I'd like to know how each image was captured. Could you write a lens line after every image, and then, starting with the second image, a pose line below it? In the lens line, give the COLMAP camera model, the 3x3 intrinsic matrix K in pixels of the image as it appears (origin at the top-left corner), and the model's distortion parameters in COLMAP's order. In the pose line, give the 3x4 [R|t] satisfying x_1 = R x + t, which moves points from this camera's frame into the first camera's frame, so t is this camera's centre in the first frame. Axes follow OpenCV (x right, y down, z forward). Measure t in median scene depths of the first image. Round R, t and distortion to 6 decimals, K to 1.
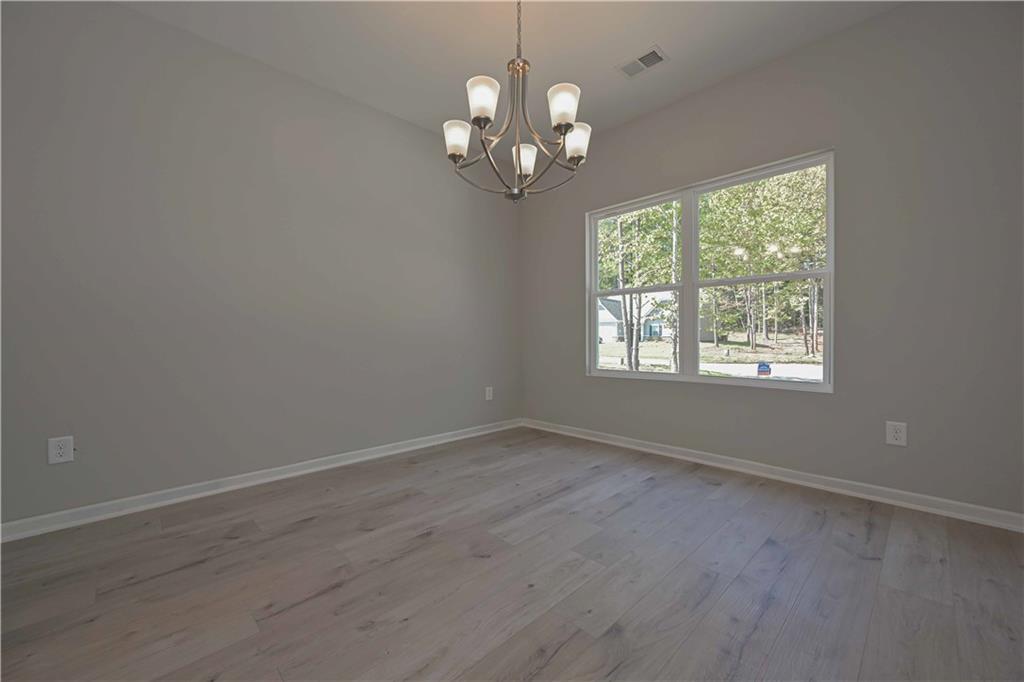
lens RADIAL K [[406.8, 0, 541.5], [0, 406.8, 335.1], [0, 0, 1]] dist [0.000158, 0.000209]
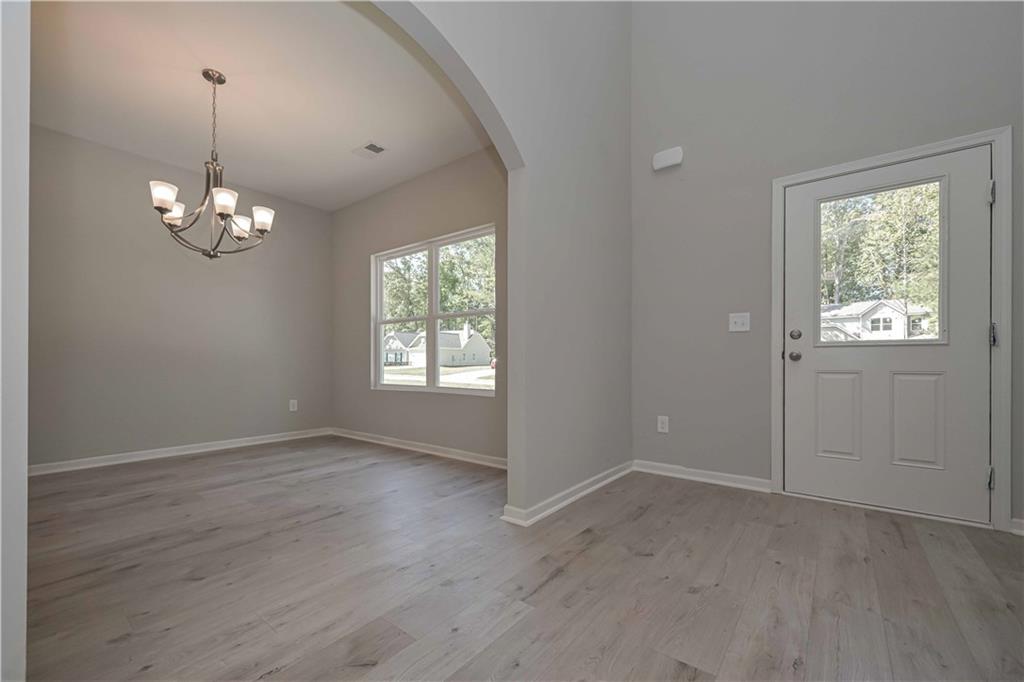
lens RADIAL K [[406.8, 0, 518.7], [0, 406.8, 363.7], [0, 0, 1]] dist [0.000158, 0.000209]
pose [[0.992517, 0.004265, 0.122031, 0.645459], [-0.006044, 0.999881, 0.014210, 0.004268], [-0.121956, -0.014841, 0.992425, -0.428789]]
